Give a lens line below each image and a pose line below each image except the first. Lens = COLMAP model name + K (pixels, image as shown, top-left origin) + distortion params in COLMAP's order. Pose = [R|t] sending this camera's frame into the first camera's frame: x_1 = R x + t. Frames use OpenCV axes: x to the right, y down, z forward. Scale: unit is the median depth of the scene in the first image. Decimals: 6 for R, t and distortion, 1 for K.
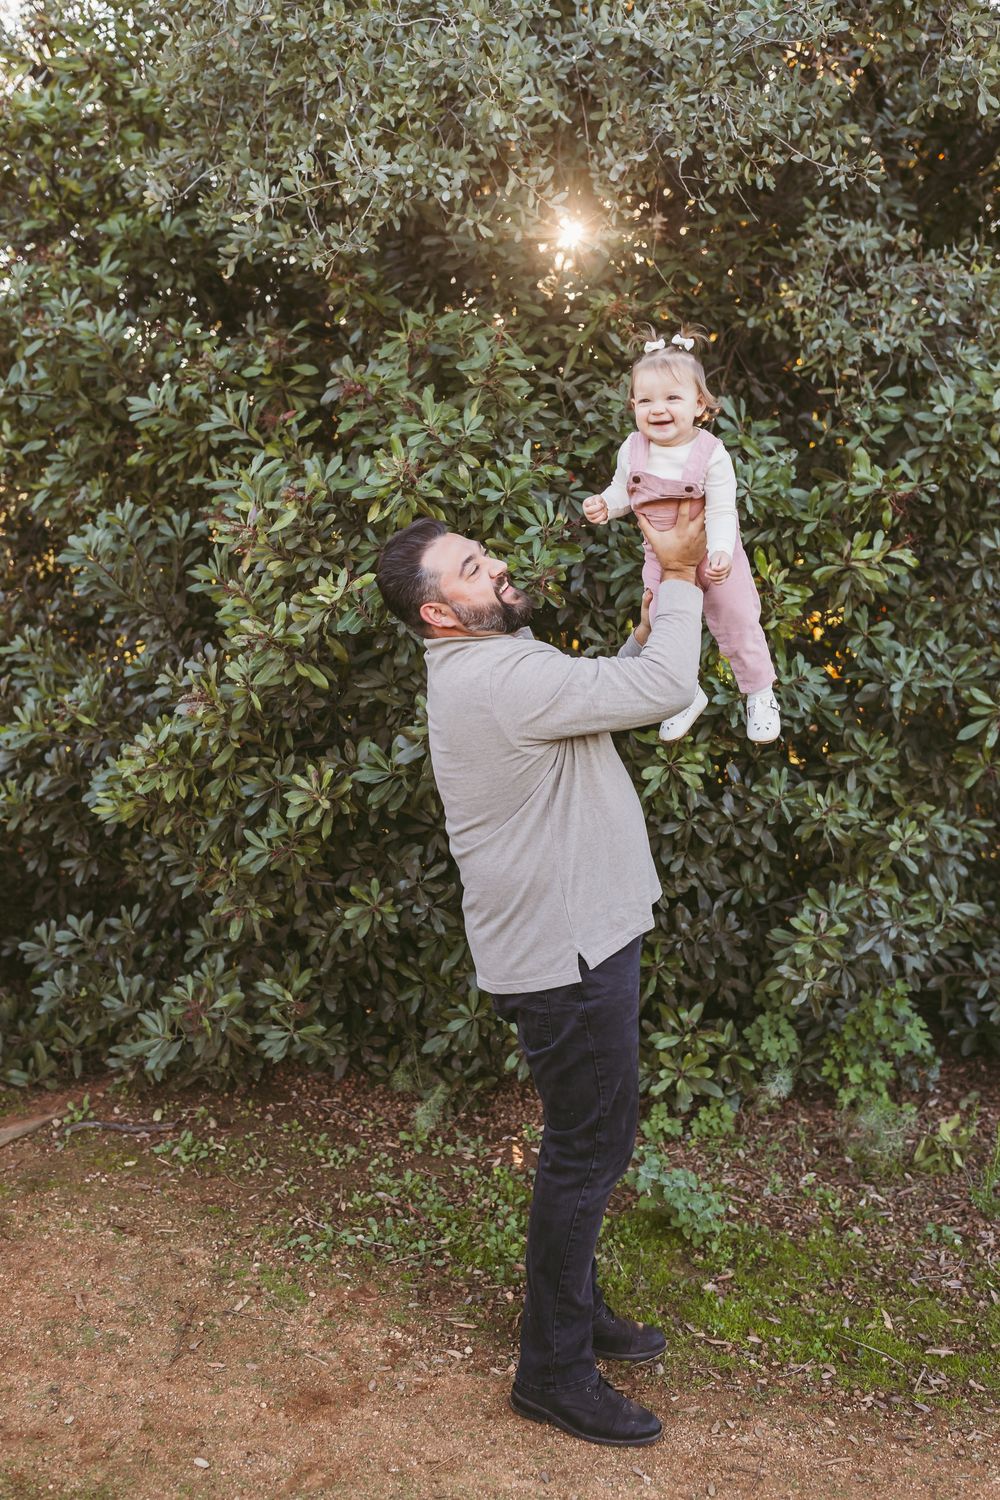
lens RADIAL K [[1422.5, 0, 515.8], [0, 1422.5, 722.3], [0, 0, 1]] dist [0.004948, -0.005526]
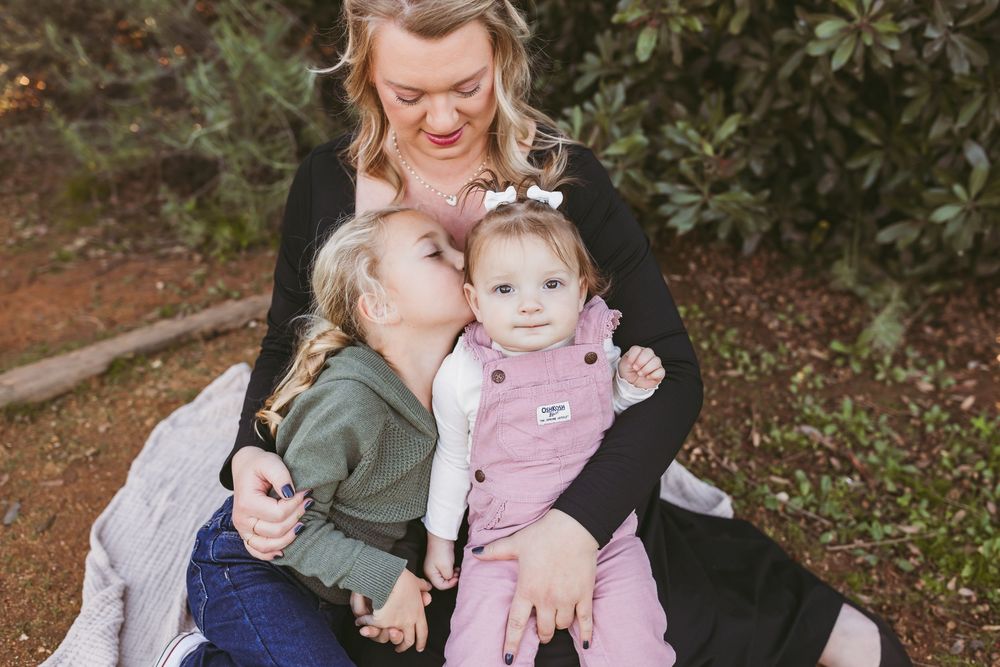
lens RADIAL K [[945.3, 0, 500.0], [0, 945.3, 333.5], [0, 0, 1]] dist [0.004747, -0.008434]
pose [[0.946818, 0.153280, -0.282915, -0.111575], [-0.035771, 0.923938, 0.380866, 0.102007], [0.319775, -0.350491, 0.880284, 0.518756]]
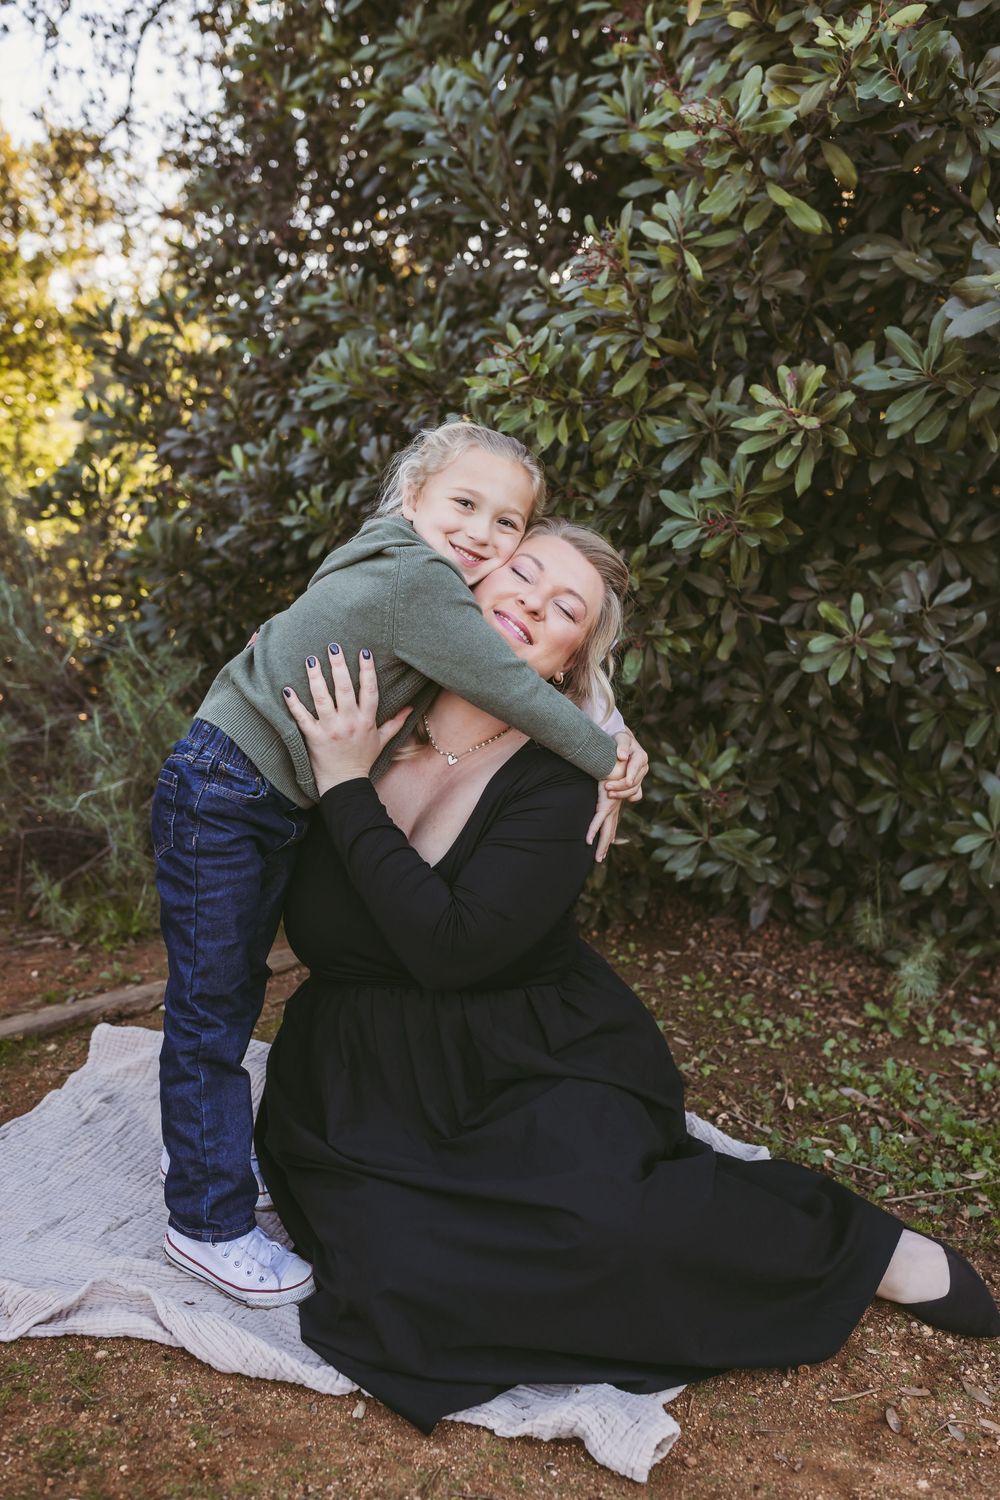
lens RADIAL K [[1418.0, 0, 500.0], [0, 1418.0, 750.0], [0, 0, 1]] dist [0.004747, -0.008434]
pose [[0.973261, 0.050040, -0.224186, -0.108414], [-0.036356, 0.997238, 0.064759, 0.142876], [0.226808, -0.054877, 0.972392, 0.356203]]
